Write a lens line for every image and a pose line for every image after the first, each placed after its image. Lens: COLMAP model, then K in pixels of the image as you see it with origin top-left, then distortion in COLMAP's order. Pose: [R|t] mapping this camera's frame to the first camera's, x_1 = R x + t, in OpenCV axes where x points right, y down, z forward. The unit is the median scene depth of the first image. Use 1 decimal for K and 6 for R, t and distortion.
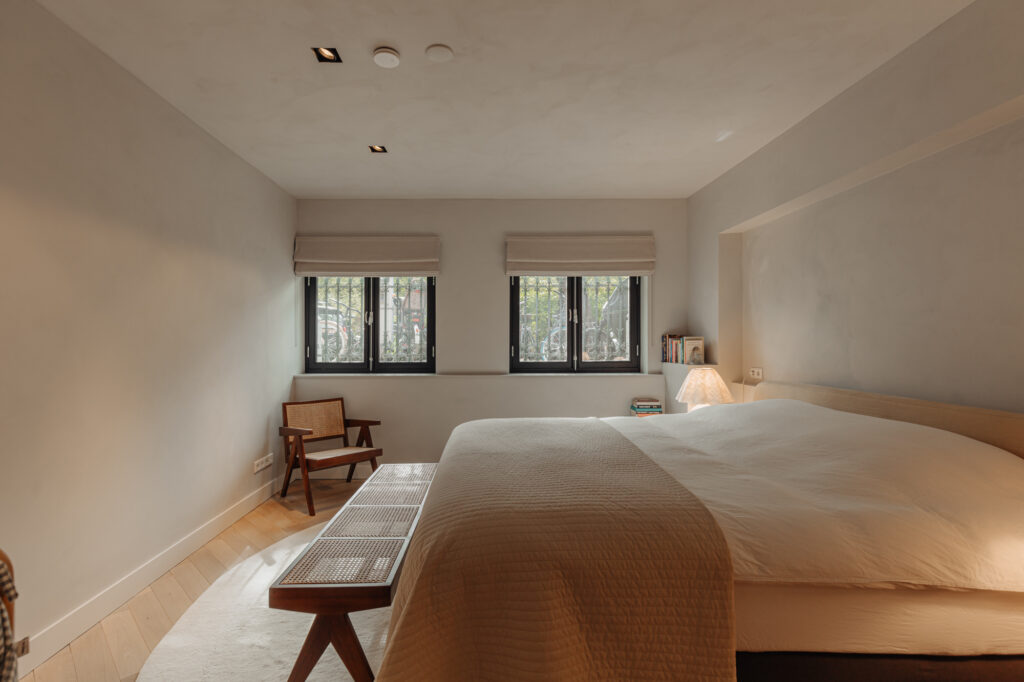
lens RADIAL K [[472.8, 0, 502.4], [0, 472.8, 333.1], [0, 0, 1]] dist [0.012851, -0.000199]
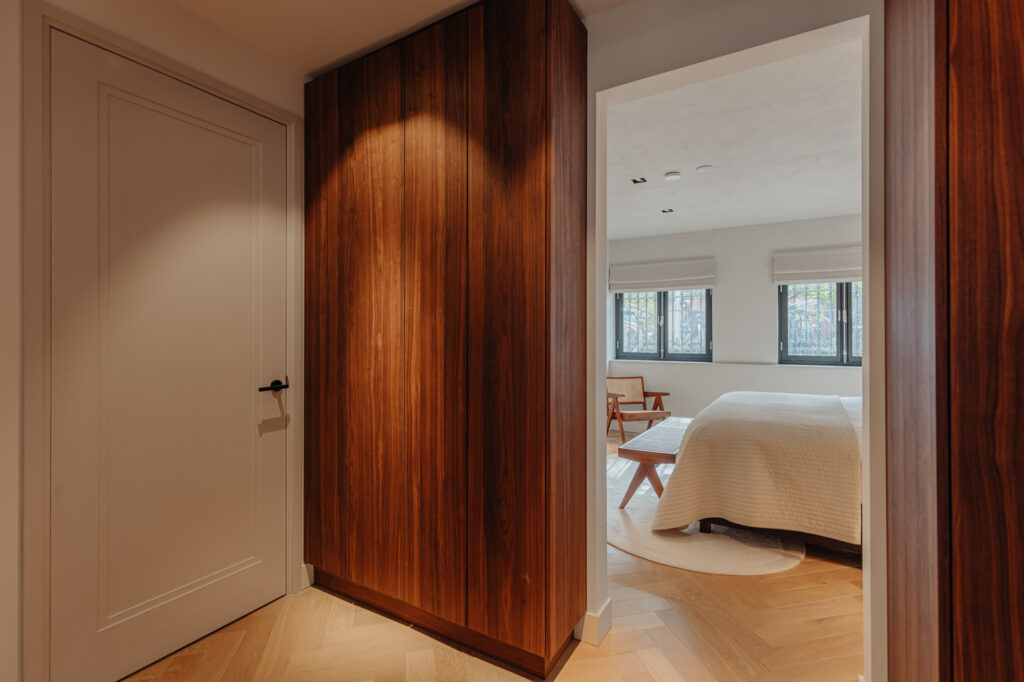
lens RADIAL K [[472.8, 0, 503.2], [0, 472.8, 329.9], [0, 0, 1]] dist [0.012851, -0.000199]
pose [[0.831900, -0.004191, -0.554910, 0.105123], [0.003973, 0.999991, -0.001596, -0.004529], [0.554911, -0.000877, 0.831909, -0.412910]]
